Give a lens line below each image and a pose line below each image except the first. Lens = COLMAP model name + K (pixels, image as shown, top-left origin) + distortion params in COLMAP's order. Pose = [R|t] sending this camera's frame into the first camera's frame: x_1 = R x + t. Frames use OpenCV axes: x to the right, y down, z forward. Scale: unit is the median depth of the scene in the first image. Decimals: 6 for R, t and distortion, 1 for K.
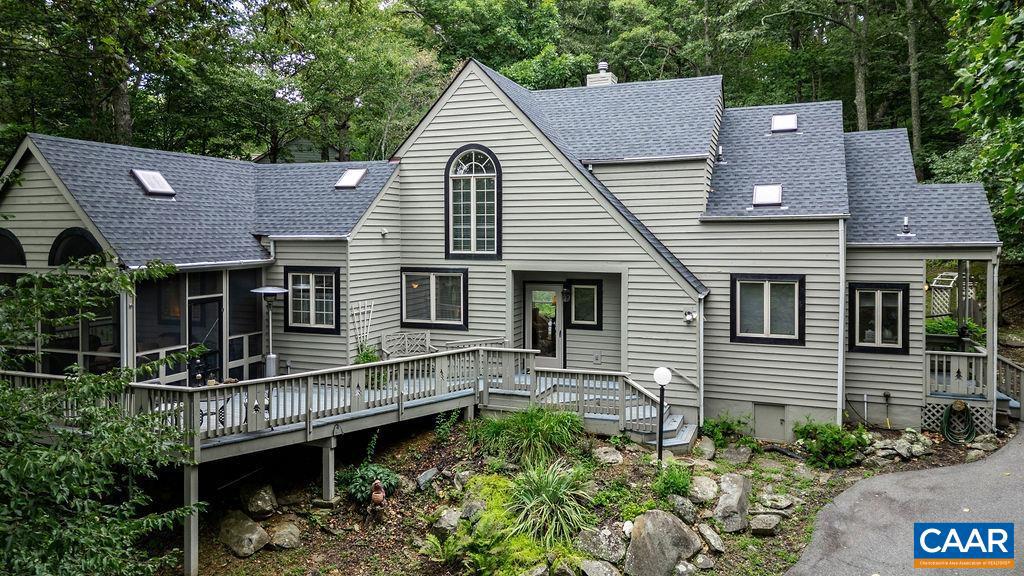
lens RADIAL K [[767.7, 0, 515.2], [0, 767.7, 246.8], [0, 0, 1]] dist [0.045975, -0.051564]
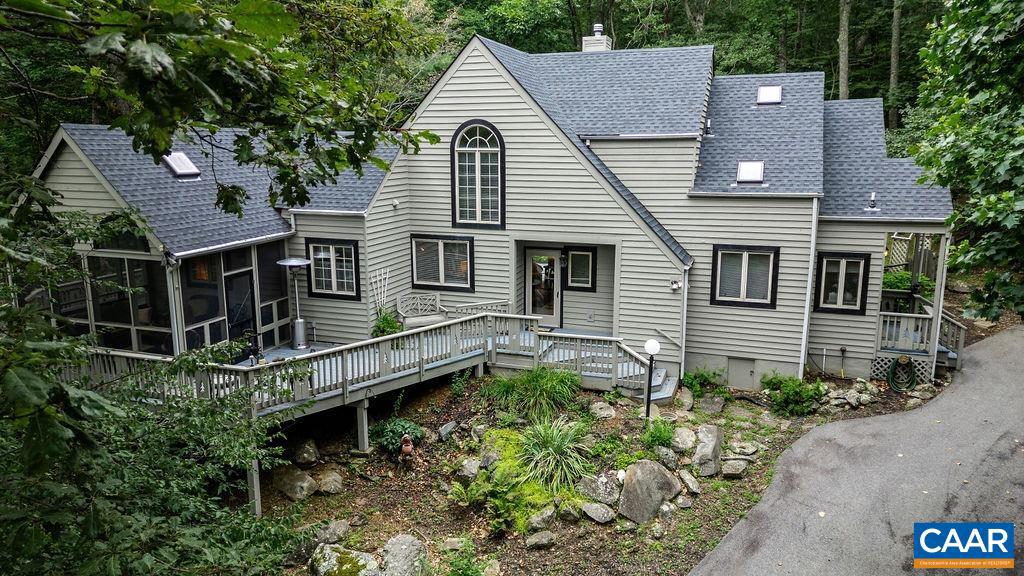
lens RADIAL K [[767.7, 0, 513.6], [0, 767.7, 283.9], [0, 0, 1]] dist [0.045975, -0.051564]
pose [[0.999401, -0.007443, 0.033811, -0.046869], [0.000984, 0.982330, 0.187153, -0.120527], [-0.034606, -0.187007, 0.981749, -0.090177]]
